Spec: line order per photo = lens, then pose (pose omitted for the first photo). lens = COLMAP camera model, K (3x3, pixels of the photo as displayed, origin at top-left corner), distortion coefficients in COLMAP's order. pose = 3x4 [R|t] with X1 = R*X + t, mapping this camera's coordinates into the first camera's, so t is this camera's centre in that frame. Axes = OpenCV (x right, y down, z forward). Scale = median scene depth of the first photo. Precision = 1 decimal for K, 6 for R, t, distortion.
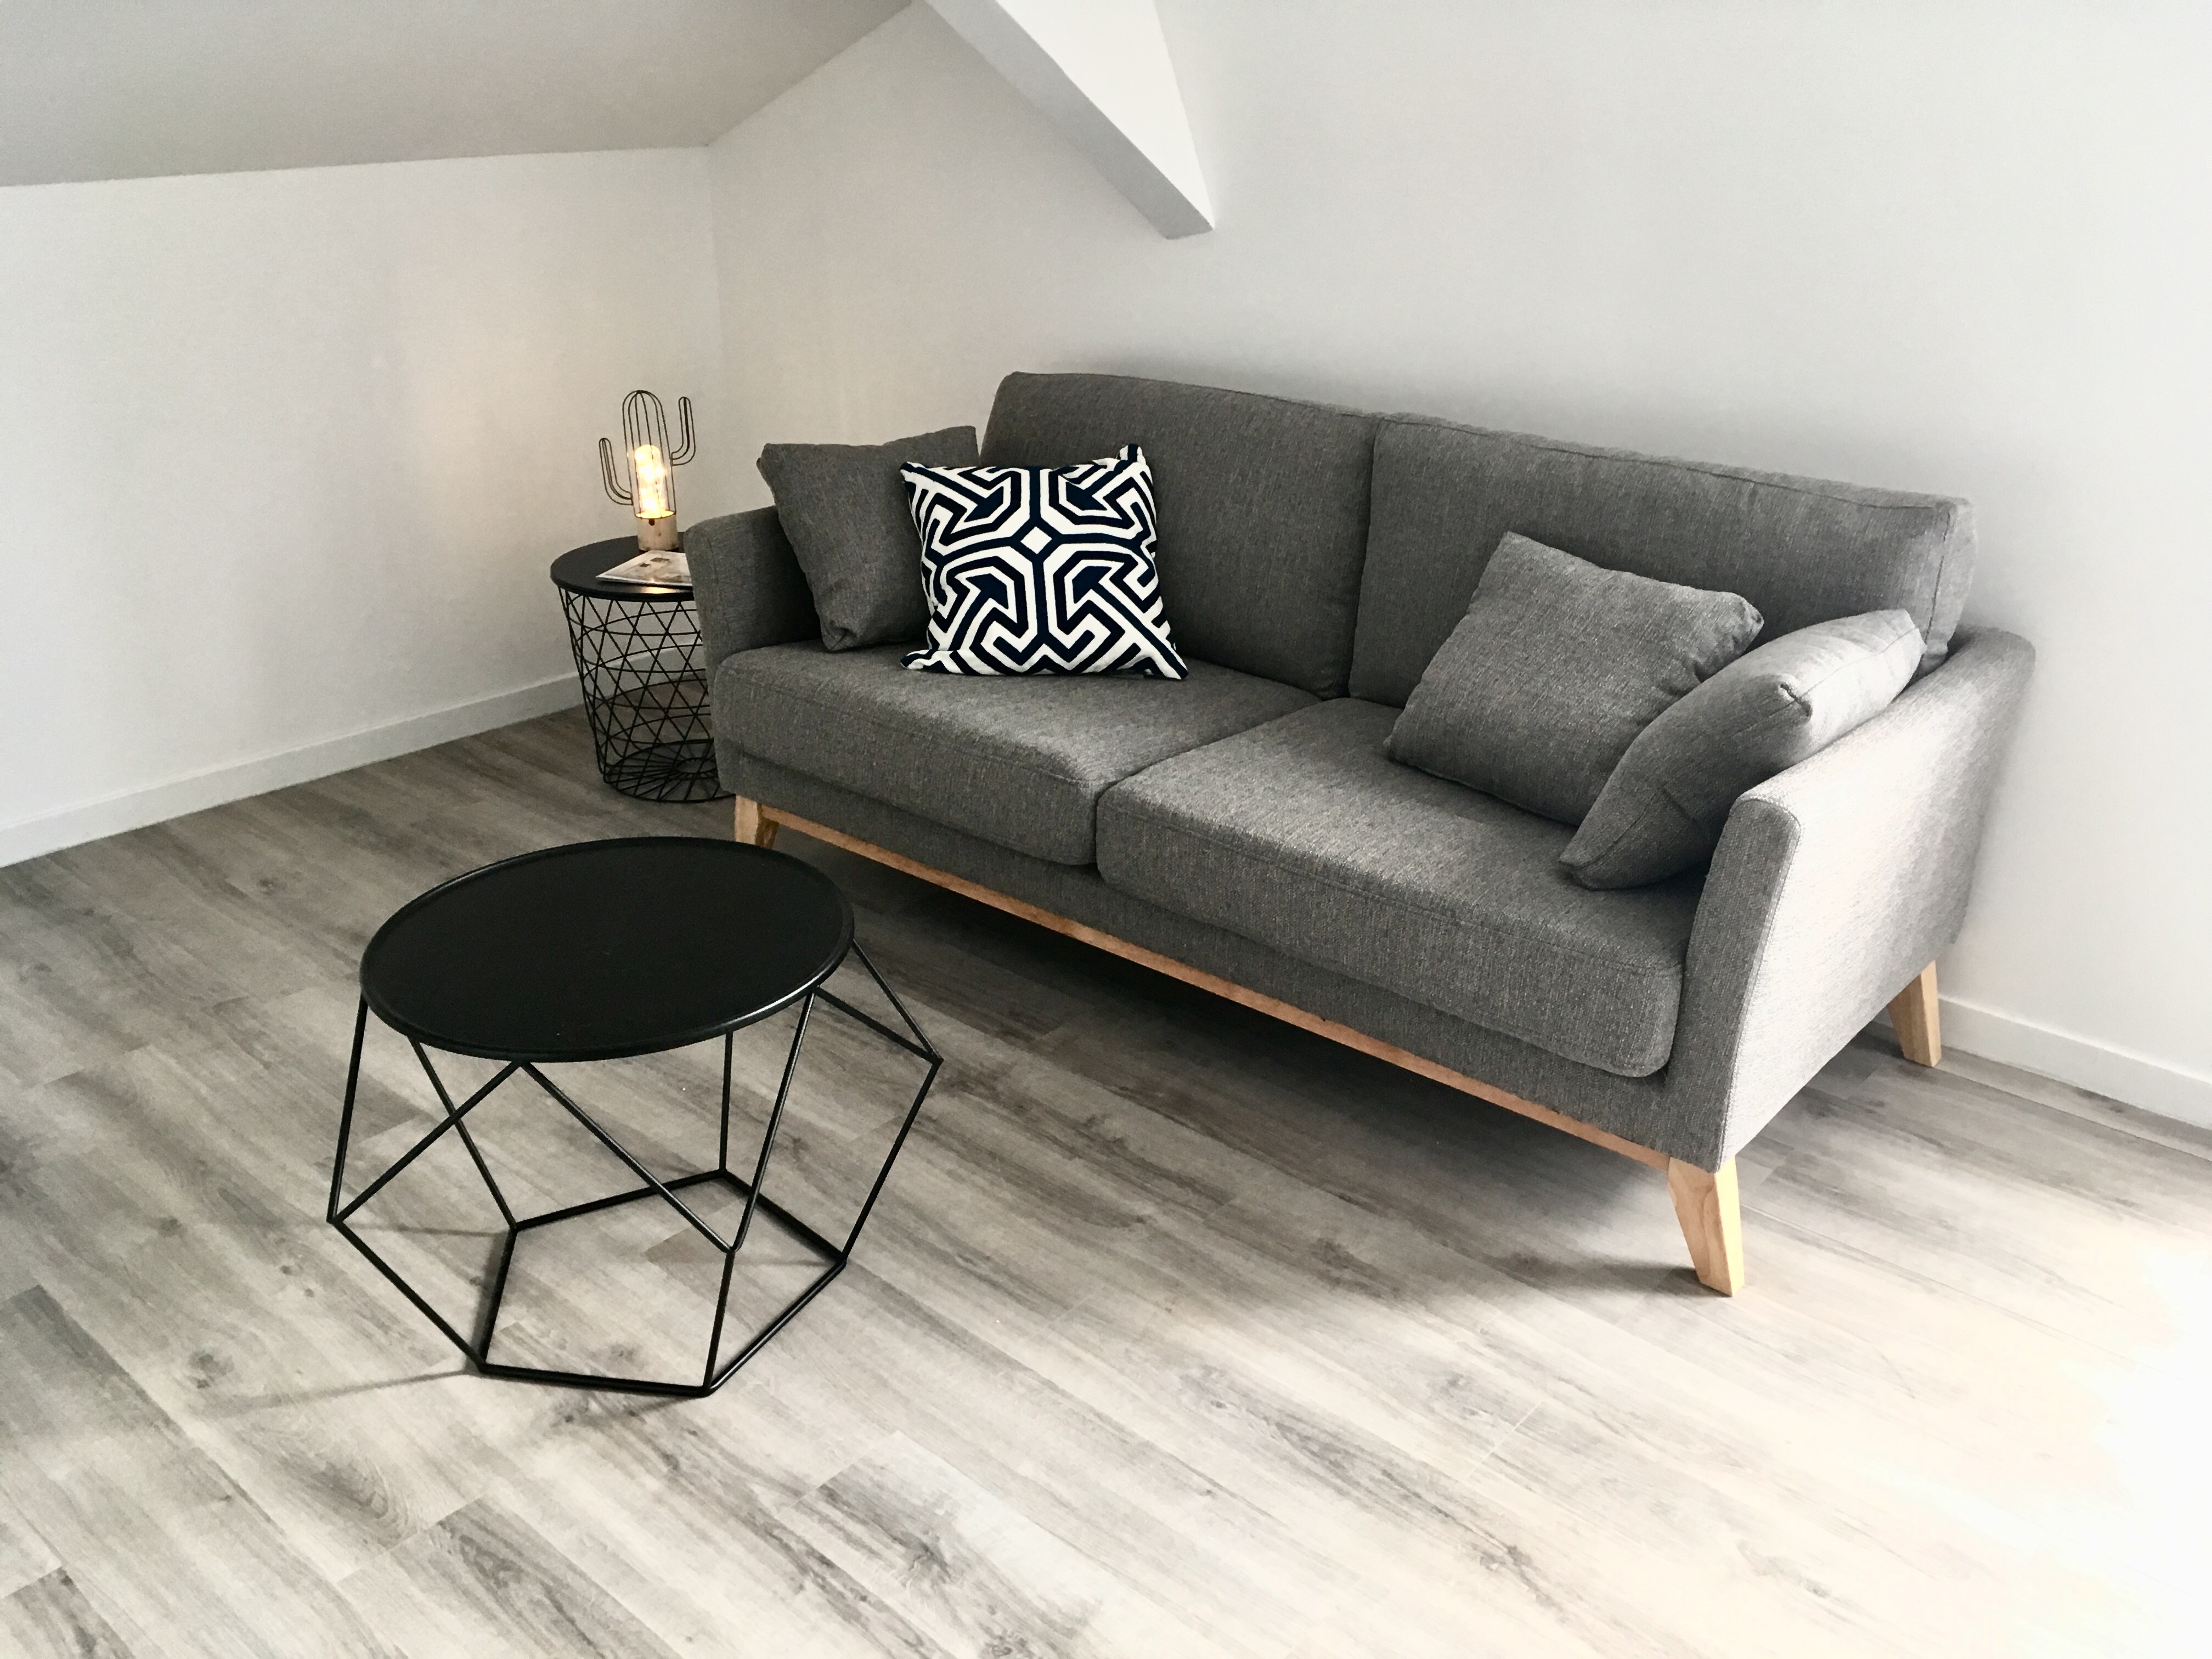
lens RADIAL K [[1880.9, 0, 1121.0], [0, 1880.9, 832.6], [0, 0, 1]] dist [0.063701, -0.086852]
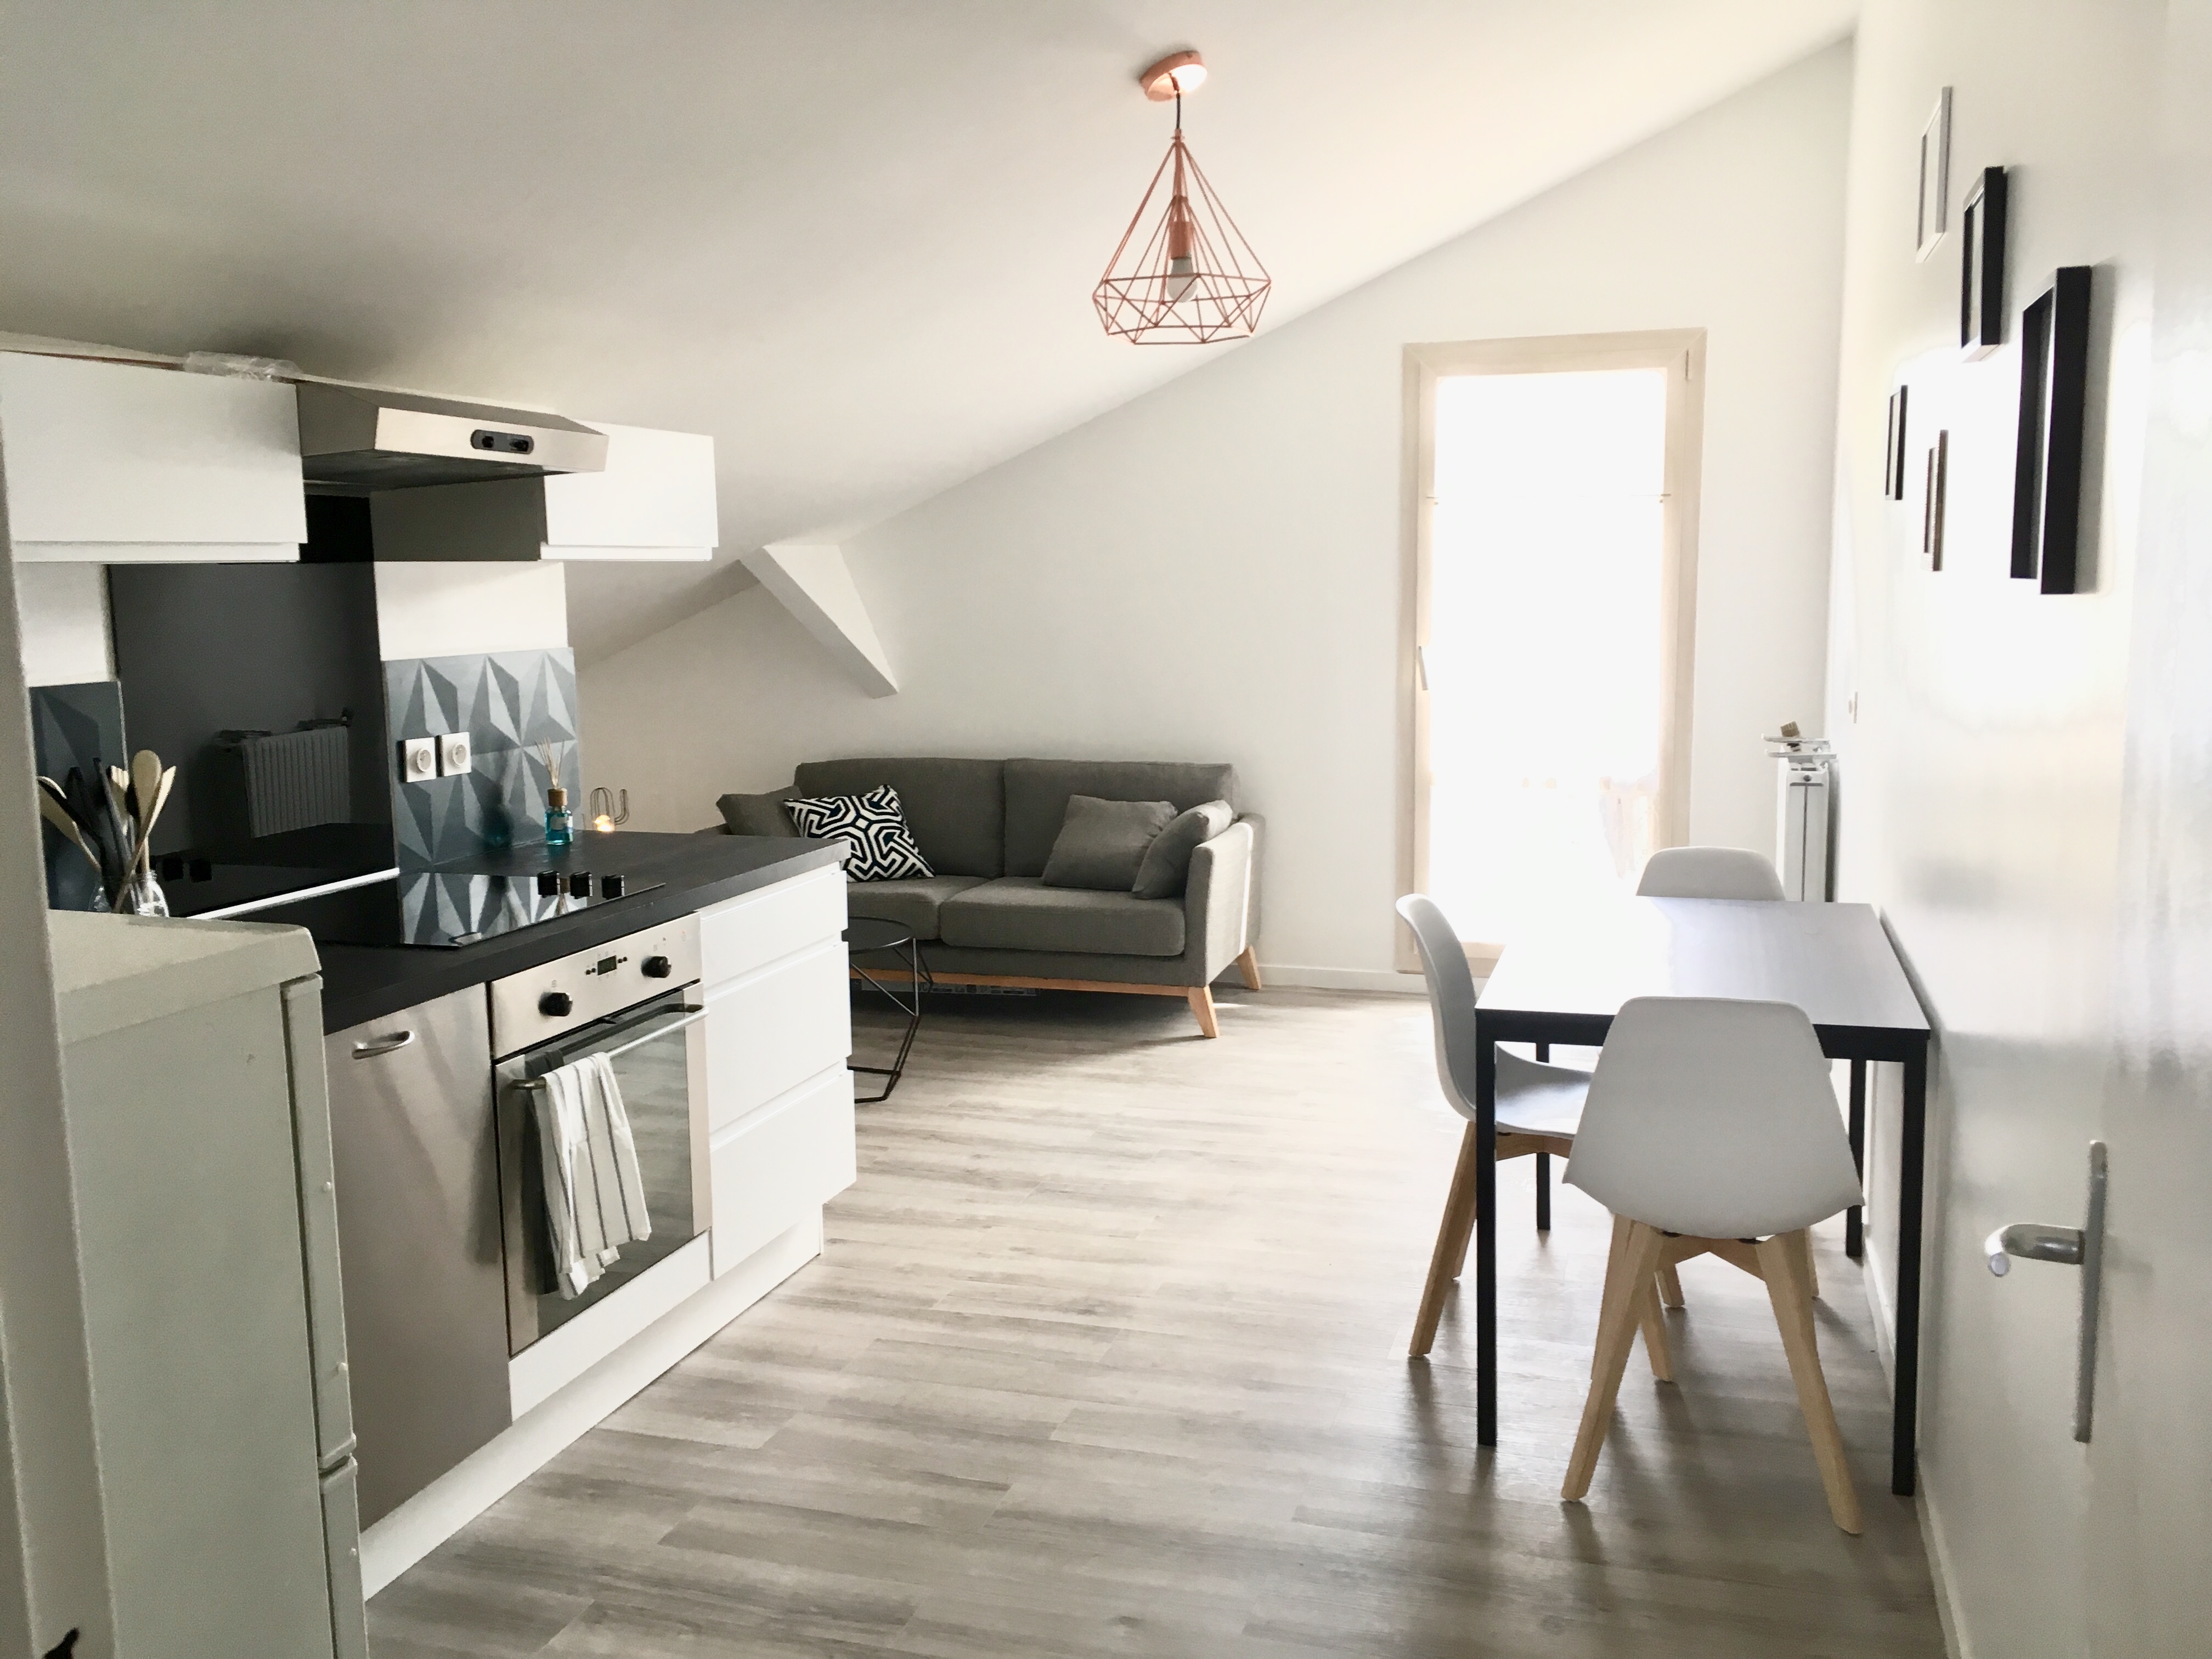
lens RADIAL K [[1880.9, 0, 1121.0], [0, 1880.9, 832.6], [0, 0, 1]] dist [0.063701, -0.086852]
pose [[0.911300, -0.073652, 0.405102, -0.682857], [0.176132, 0.959041, -0.221853, 0.413301], [-0.372169, 0.273526, 0.886946, -1.118003]]
